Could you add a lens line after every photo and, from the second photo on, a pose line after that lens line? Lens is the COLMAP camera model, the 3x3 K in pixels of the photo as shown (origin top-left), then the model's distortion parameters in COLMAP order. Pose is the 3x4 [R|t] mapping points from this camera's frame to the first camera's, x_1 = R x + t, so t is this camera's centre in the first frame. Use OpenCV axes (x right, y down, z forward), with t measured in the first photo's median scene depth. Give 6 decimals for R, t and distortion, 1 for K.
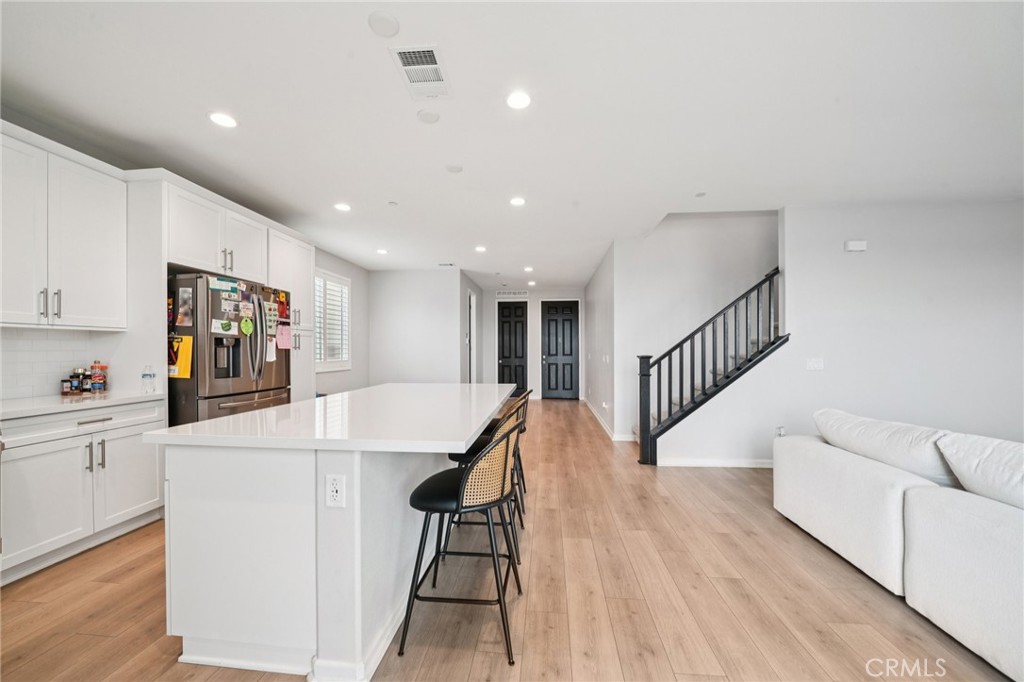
lens RADIAL K [[388.1, 0, 511.0], [0, 388.1, 352.2], [0, 0, 1]] dist [-0.015602, 0.000110]
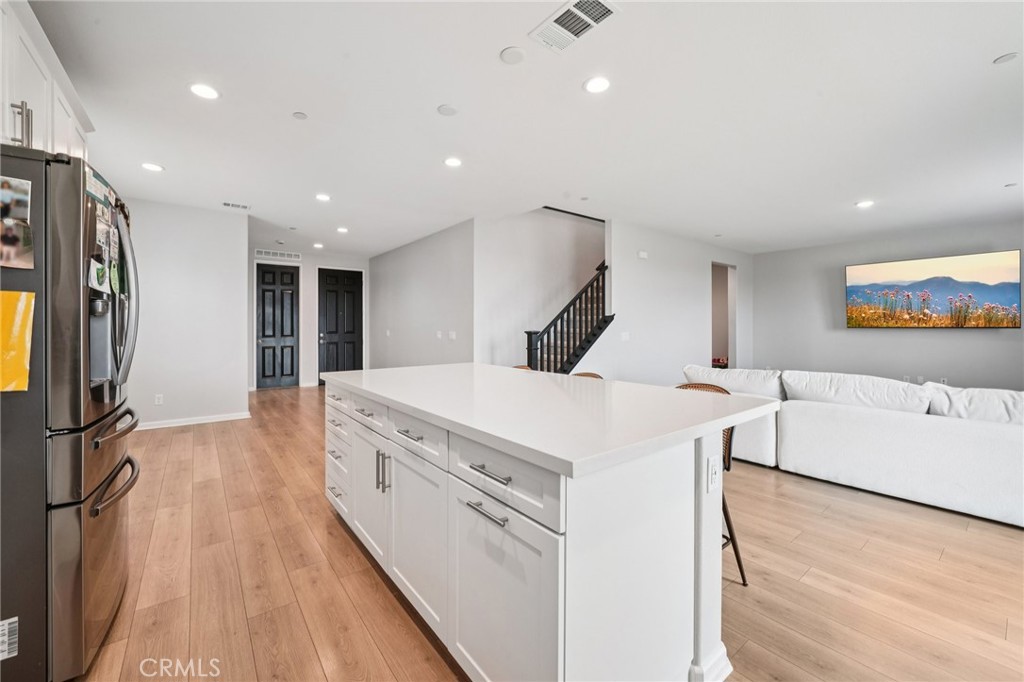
lens RADIAL K [[405.7, 0, 505.5], [0, 405.7, 329.3], [0, 0, 1]] dist [-0.001392, -0.000046]
pose [[0.735271, -0.004760, 0.677757, -0.669489], [0.004661, 0.999987, 0.001967, 0.001208], [-0.677758, 0.001712, 0.735283, 0.271253]]
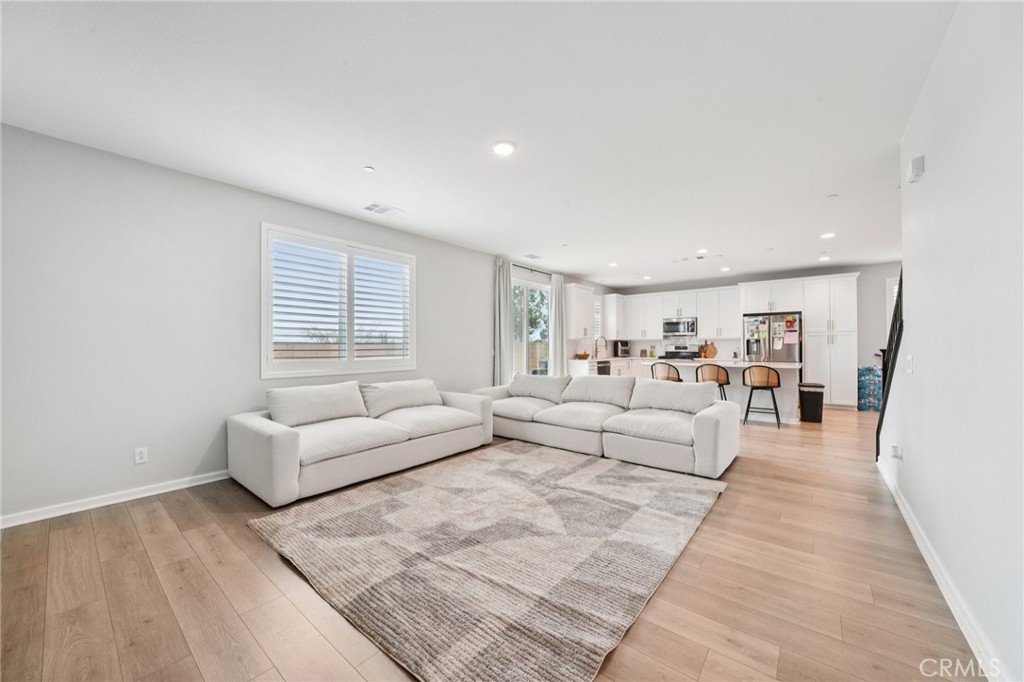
lens RADIAL K [[379.1, 0, 505.2], [0, 379.1, 340.7], [0, 0, 1]] dist [-0.012224, 0.000050]
pose [[-0.560950, -0.009442, -0.827796, 2.182387], [-0.000562, 0.999939, -0.011025, -0.001209], [0.827850, -0.005719, -0.560921, 0.986919]]
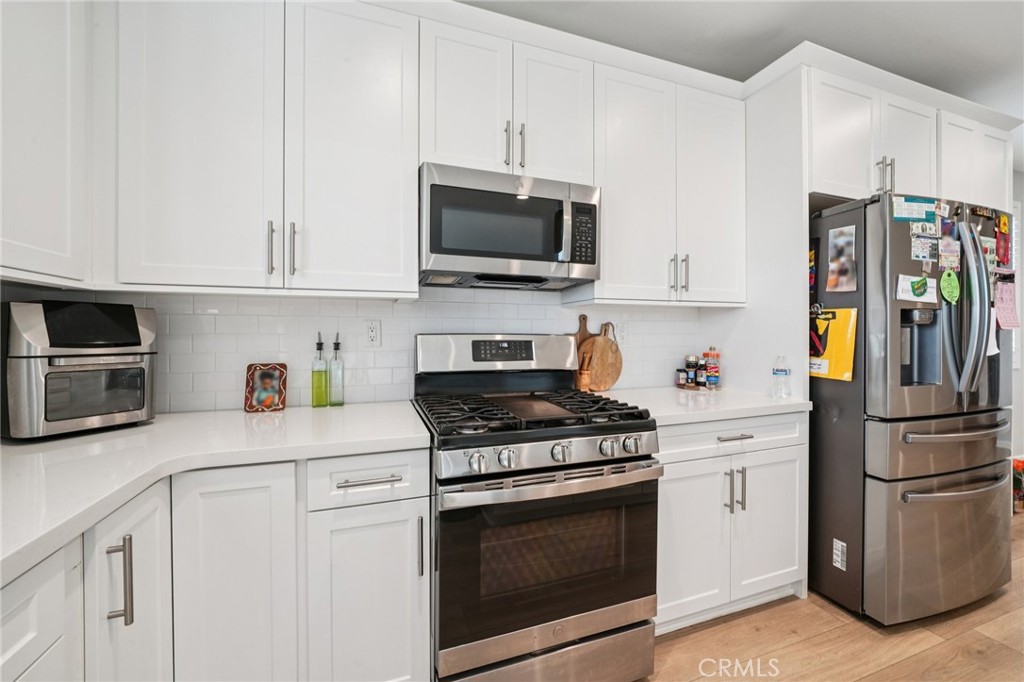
lens RADIAL K [[394.3, 0, 505.9], [0, 394.3, 335.4], [0, 0, 1]] dist [-0.010855, 0.000306]
pose [[0.415178, 0.002685, -0.909736, -0.460592], [-0.003801, 0.999992, 0.001217, 0.000106], [0.909732, 0.002953, 0.415185, 0.249619]]
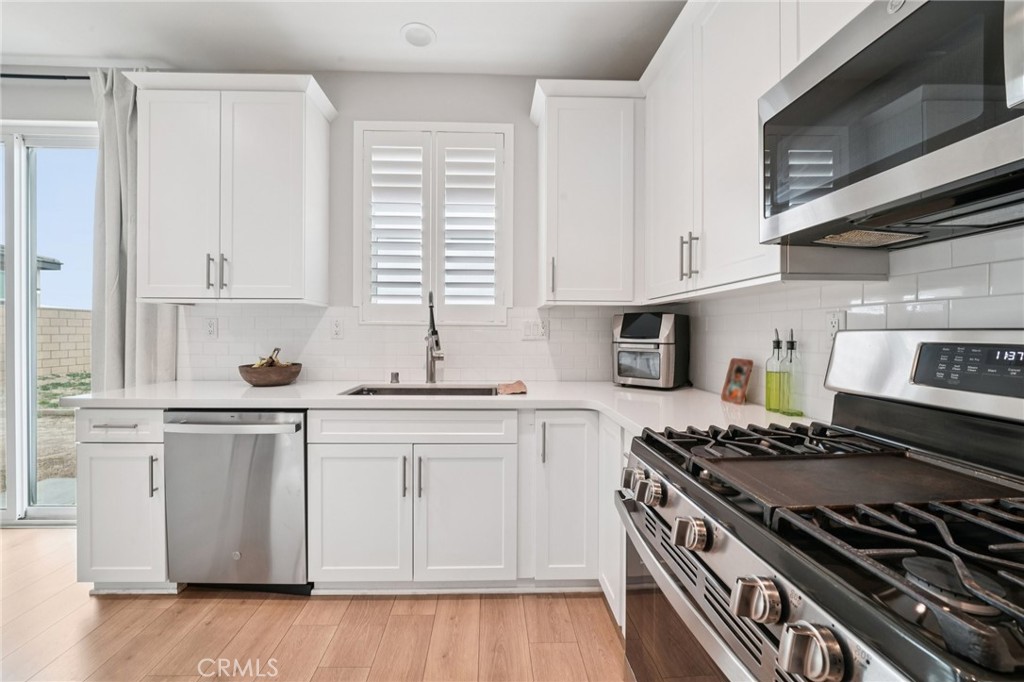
lens RADIAL K [[397.8, 0, 494.0], [0, 397.8, 336.4], [0, 0, 1]] dist [-0.024430, -0.000028]
pose [[-0.991537, -0.004694, -0.129737, -0.642440], [-0.006749, 0.999858, 0.015409, 0.001387], [0.129646, 0.016155, -0.991429, 0.663278]]
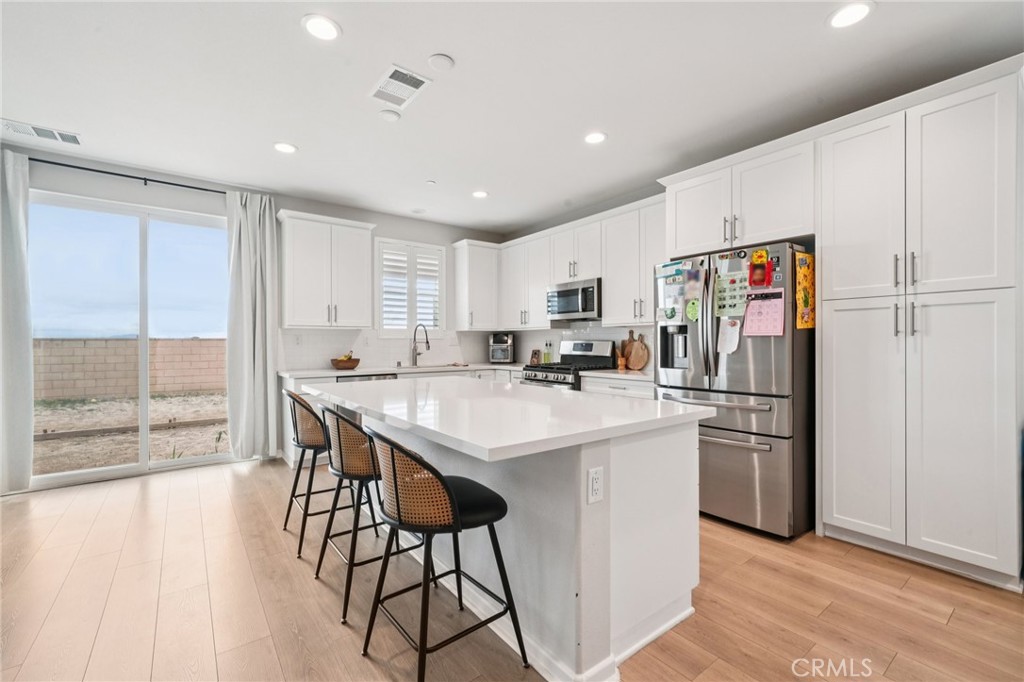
lens RADIAL K [[432.9, 0, 507.4], [0, 432.9, 341.9], [0, 0, 1]] dist [0.003181, 0.000557]
pose [[-0.738029, 0.002669, -0.674763, 0.254064], [0.000798, 0.999995, 0.003083, -0.000983], [0.674768, 0.001737, -0.738028, 1.422566]]
